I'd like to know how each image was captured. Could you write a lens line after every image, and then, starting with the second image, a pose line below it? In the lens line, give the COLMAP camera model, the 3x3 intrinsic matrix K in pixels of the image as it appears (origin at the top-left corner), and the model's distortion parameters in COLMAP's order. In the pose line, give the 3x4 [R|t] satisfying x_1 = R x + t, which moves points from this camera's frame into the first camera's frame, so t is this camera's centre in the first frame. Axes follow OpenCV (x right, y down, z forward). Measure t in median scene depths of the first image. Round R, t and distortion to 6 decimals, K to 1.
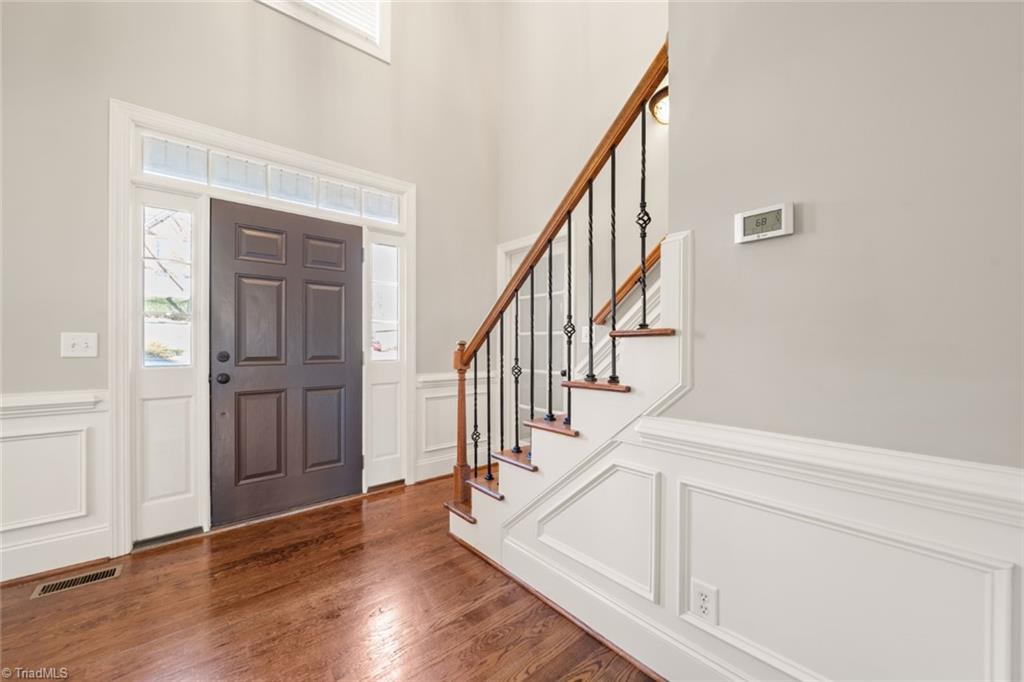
lens RADIAL K [[391.1, 0, 514.7], [0, 391.1, 342.5], [0, 0, 1]] dist [-0.001542, 0.000338]
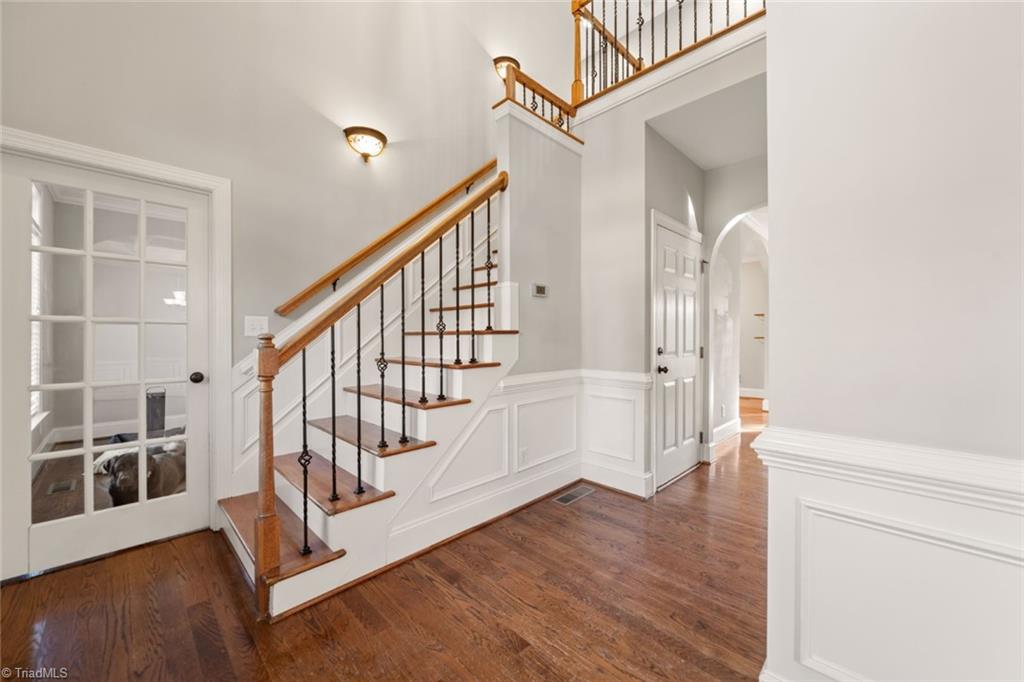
lens RADIAL K [[391.1, 0, 515.0], [0, 391.1, 341.6], [0, 0, 1]] dist [-0.001542, 0.000338]
pose [[-0.089480, 0.003245, 0.995983, -1.280323], [0.007633, 0.999968, -0.002572, 0.021928], [-0.995959, 0.007372, -0.089502, 0.945173]]
